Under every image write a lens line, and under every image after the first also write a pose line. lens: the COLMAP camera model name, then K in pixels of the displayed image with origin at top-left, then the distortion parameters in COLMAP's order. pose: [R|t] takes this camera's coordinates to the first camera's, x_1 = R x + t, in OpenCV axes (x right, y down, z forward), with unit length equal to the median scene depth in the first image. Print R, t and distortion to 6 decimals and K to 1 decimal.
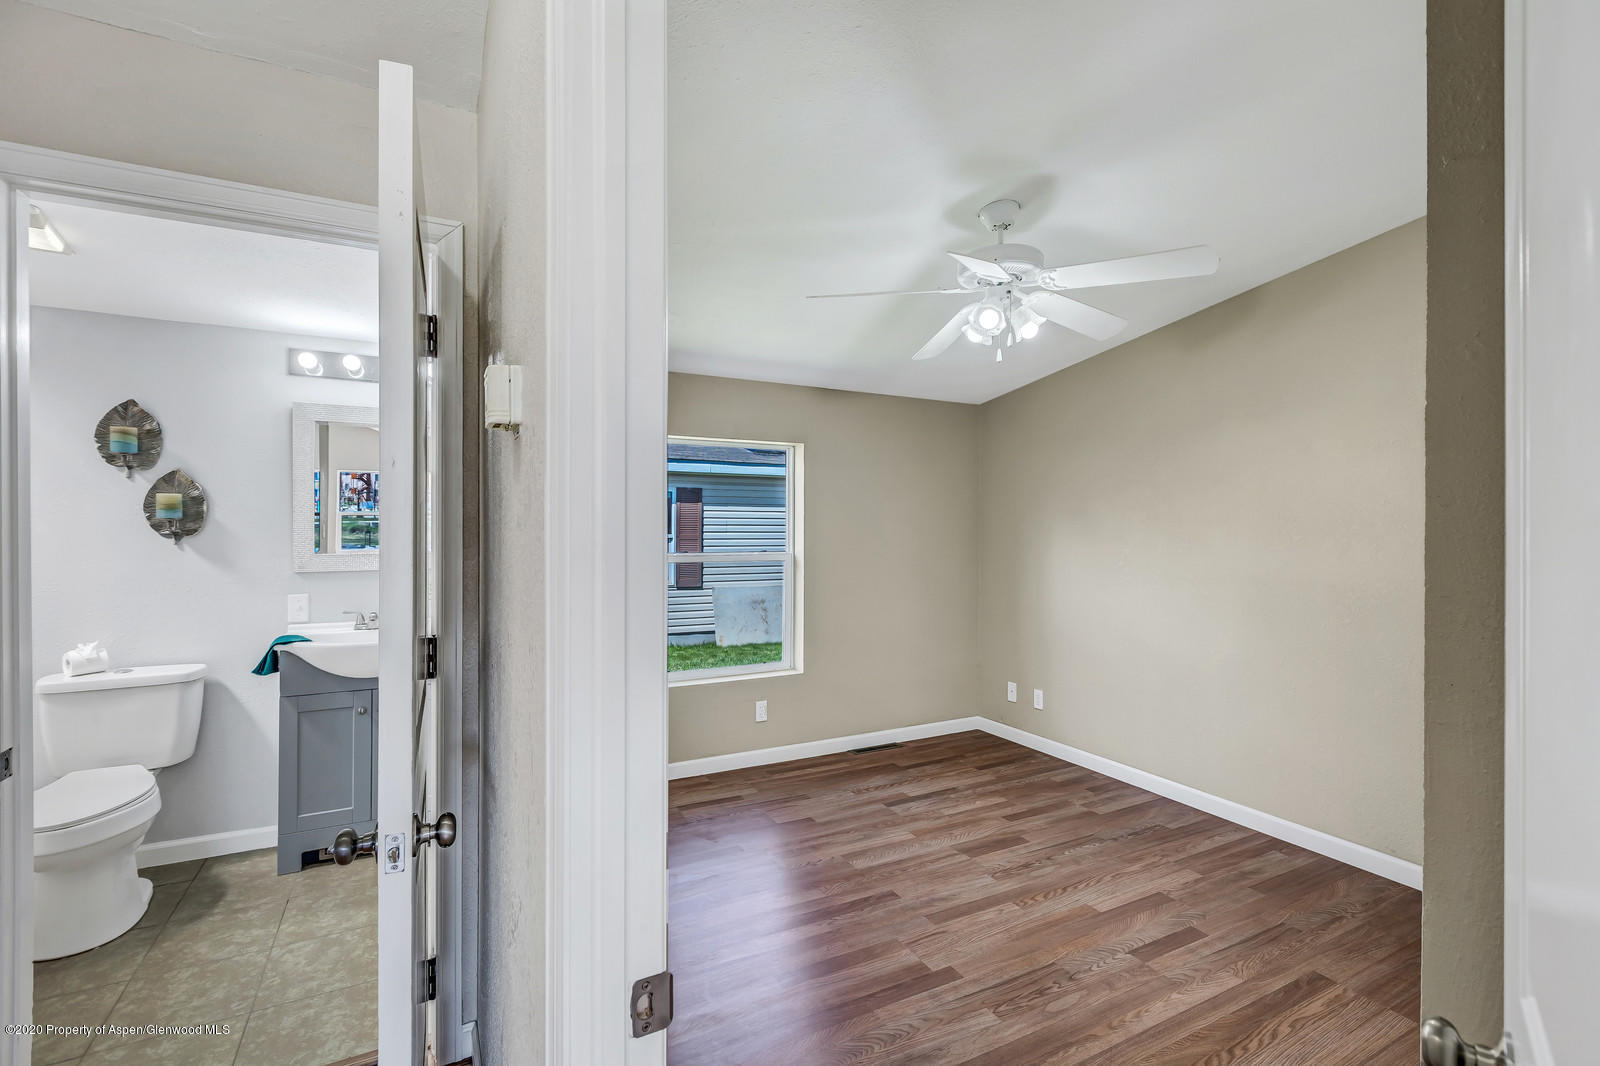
lens RADIAL K [[719.1, 0, 800.7], [0, 719.1, 525.6], [0, 0, 1]] dist [0.003670, 0.001071]
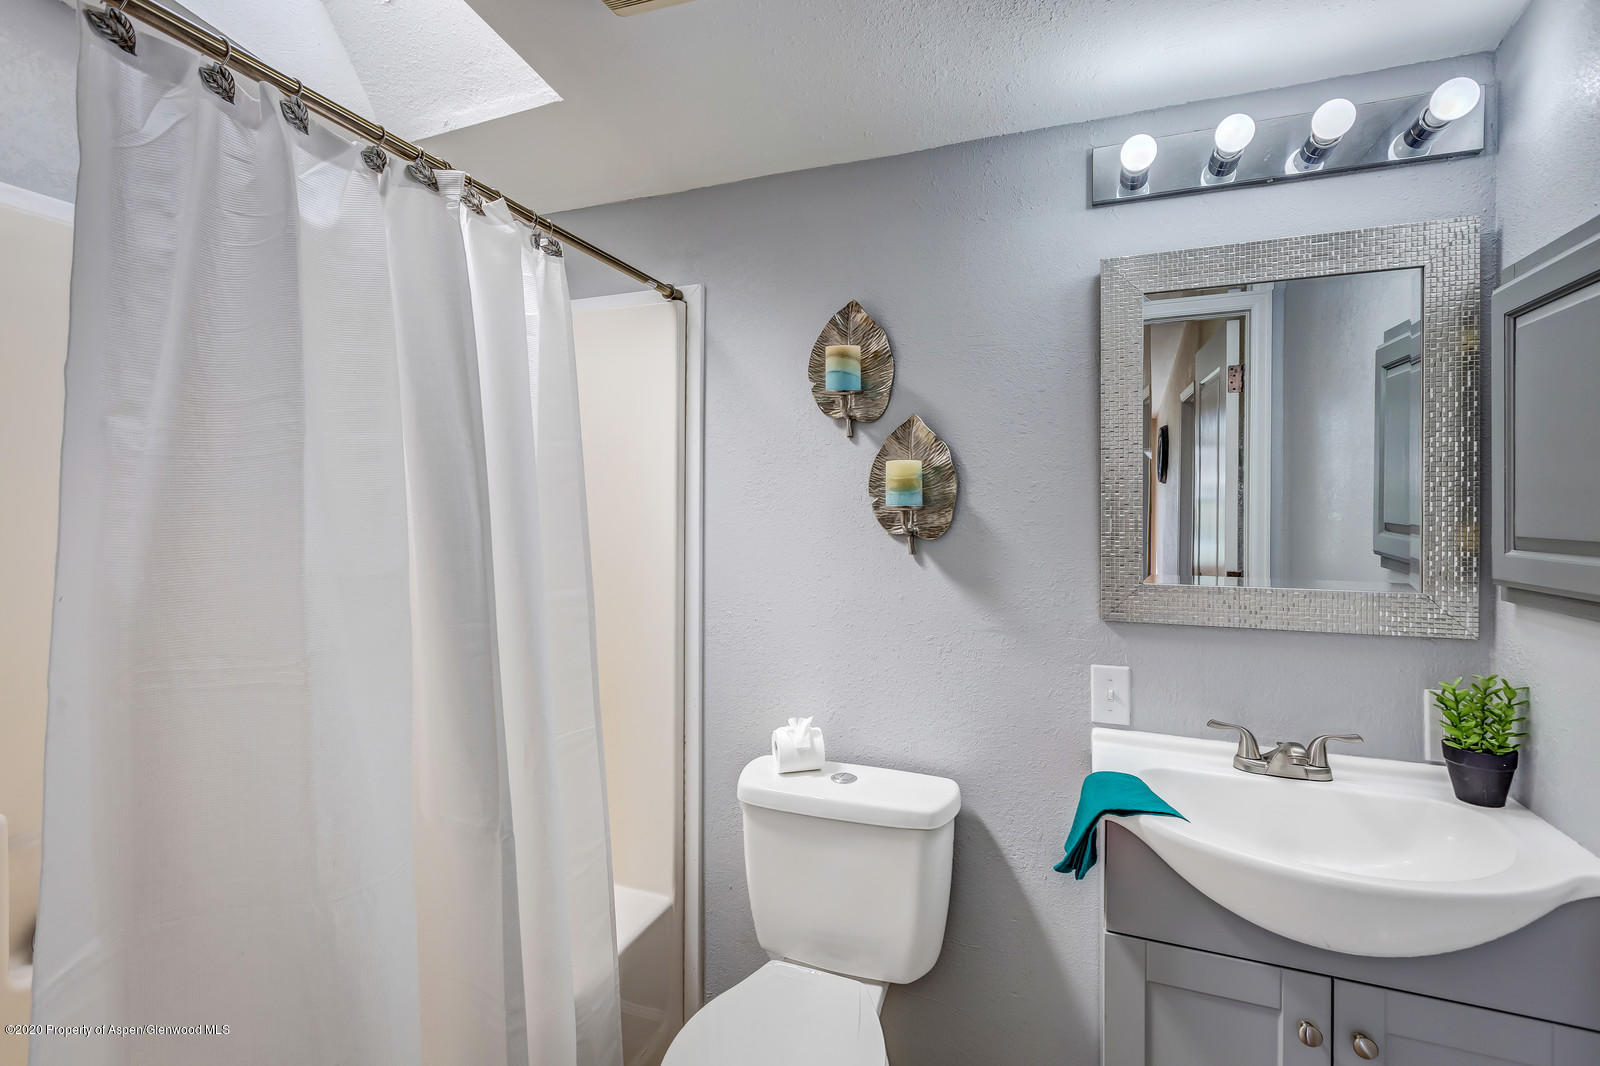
lens RADIAL K [[719.1, 0, 802.0], [0, 719.1, 525.5], [0, 0, 1]] dist [0.003670, 0.001071]
pose [[0.669530, 0.012526, -0.742679, -0.527261], [0.002151, 0.999821, 0.018803, -0.006519], [0.742781, -0.014187, 0.669384, 0.584138]]
